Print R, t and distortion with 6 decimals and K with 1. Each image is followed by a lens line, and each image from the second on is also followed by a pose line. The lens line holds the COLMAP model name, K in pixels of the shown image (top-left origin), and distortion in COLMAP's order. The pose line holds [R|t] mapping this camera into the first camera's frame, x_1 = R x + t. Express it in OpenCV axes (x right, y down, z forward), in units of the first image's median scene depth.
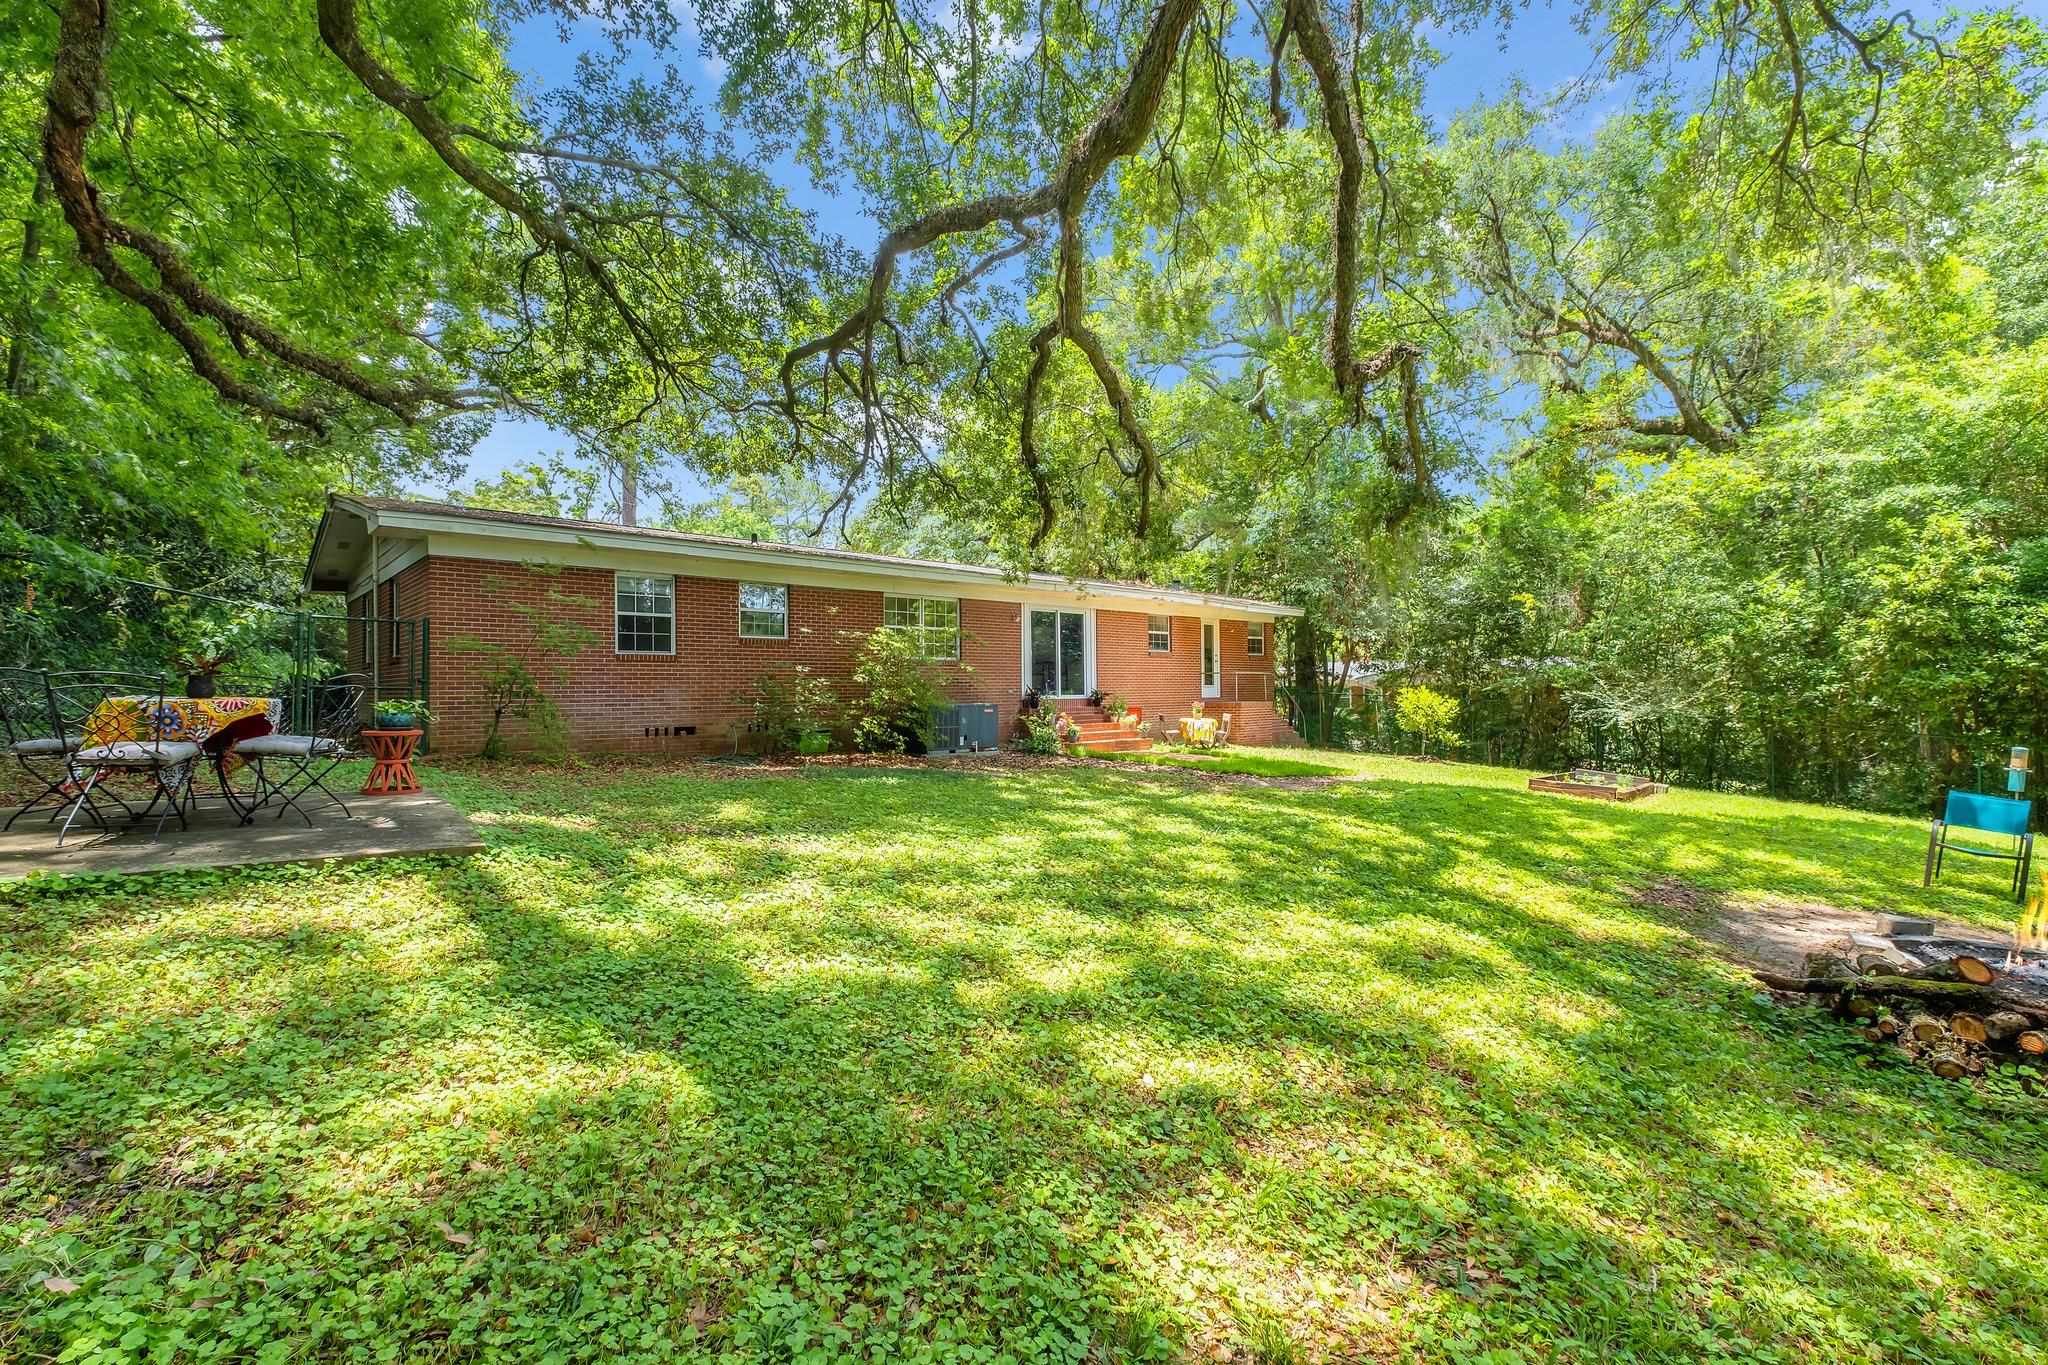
lens RADIAL K [[877.8, 0, 1024.0], [0, 877.8, 682.5], [0, 0, 1]] dist [-0.002690, 0.000072]
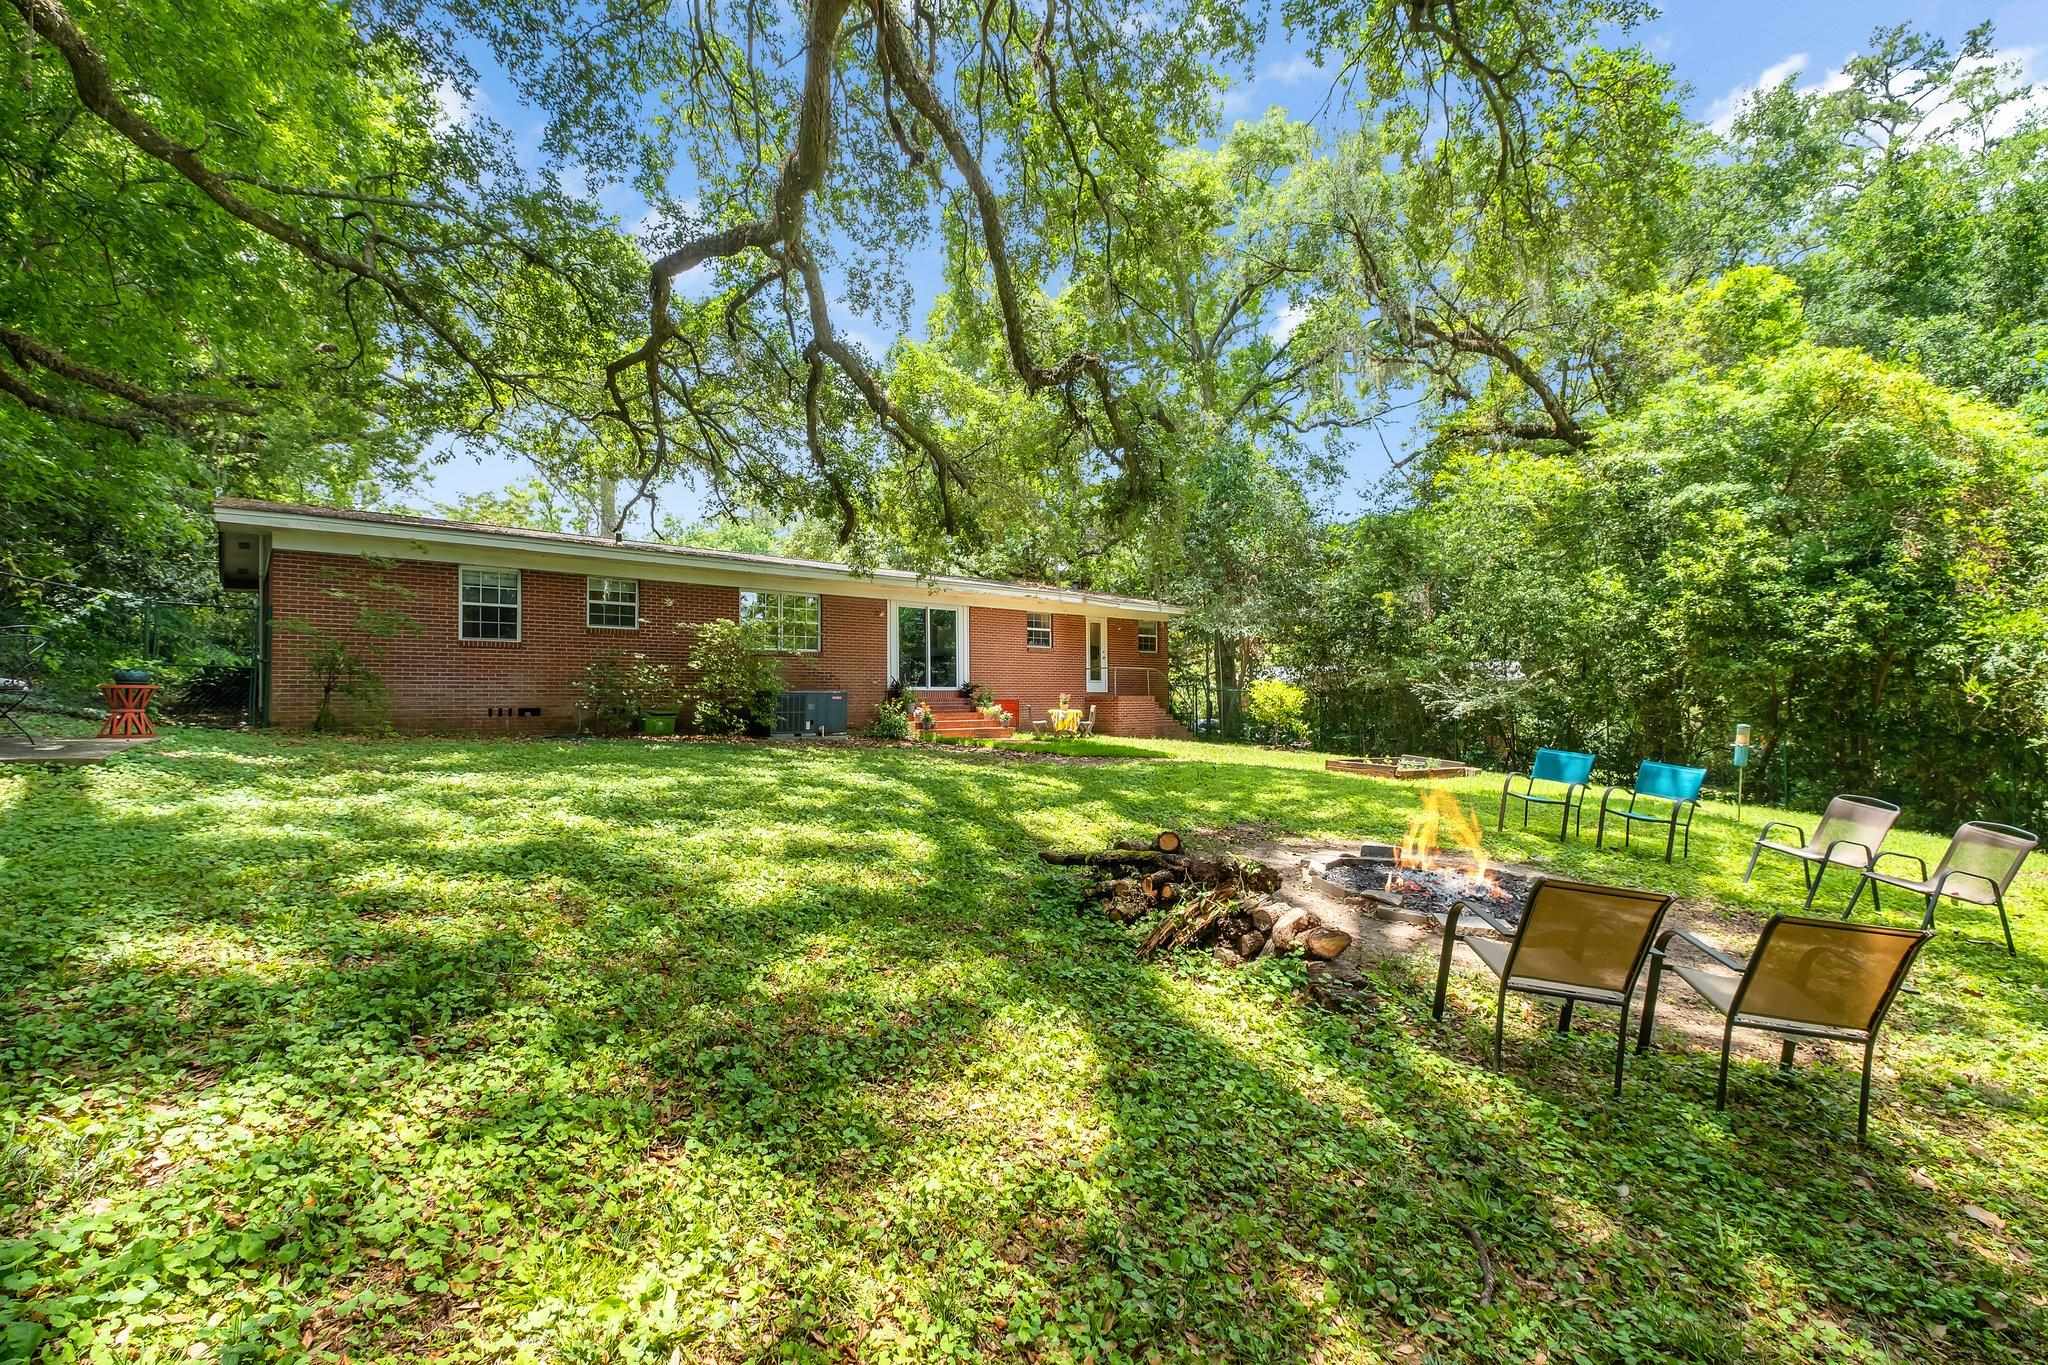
lens RADIAL K [[869.7, 0, 1016.6], [0, 869.7, 676.5], [0, 0, 1]] dist [-0.000560, -0.000012]
pose [[0.999660, -0.000572, -0.026051, 0.207662], [0.000065, 0.999811, -0.019461, 0.026948], [0.026057, 0.019452, 0.999471, -0.055146]]
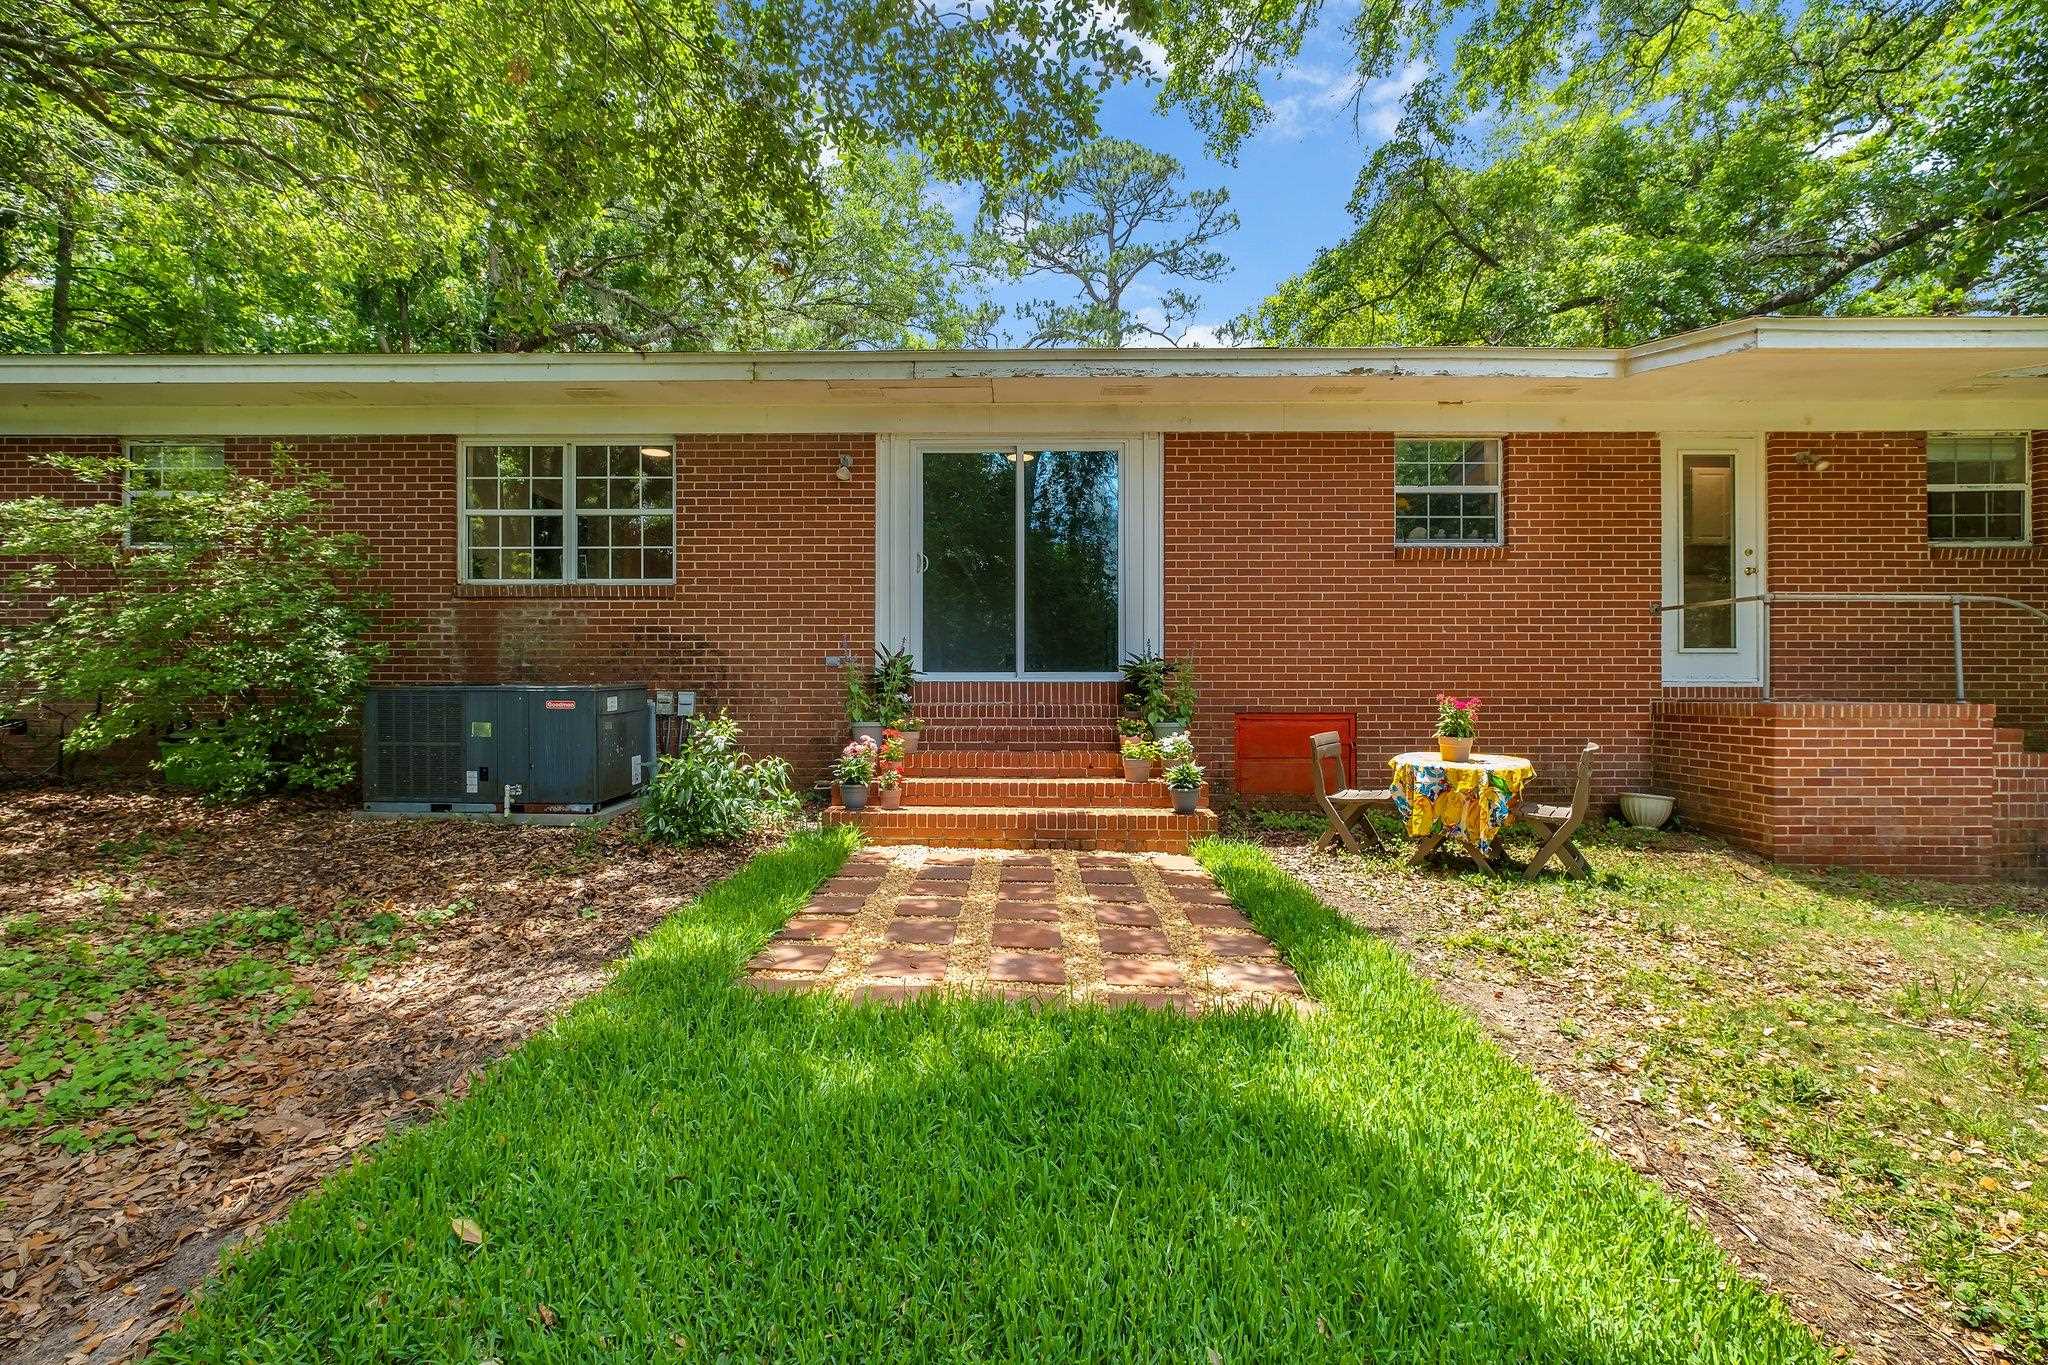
lens RADIAL K [[877.8, 0, 1024.0], [0, 877.8, 682.5], [0, 0, 1]] dist [-0.002690, 0.000072]
pose [[0.725203, 0.001592, -0.688534, 0.359238], [-0.001237, 0.999999, 0.001009, 0.022217], [0.688535, 0.000120, 0.725204, 0.872138]]
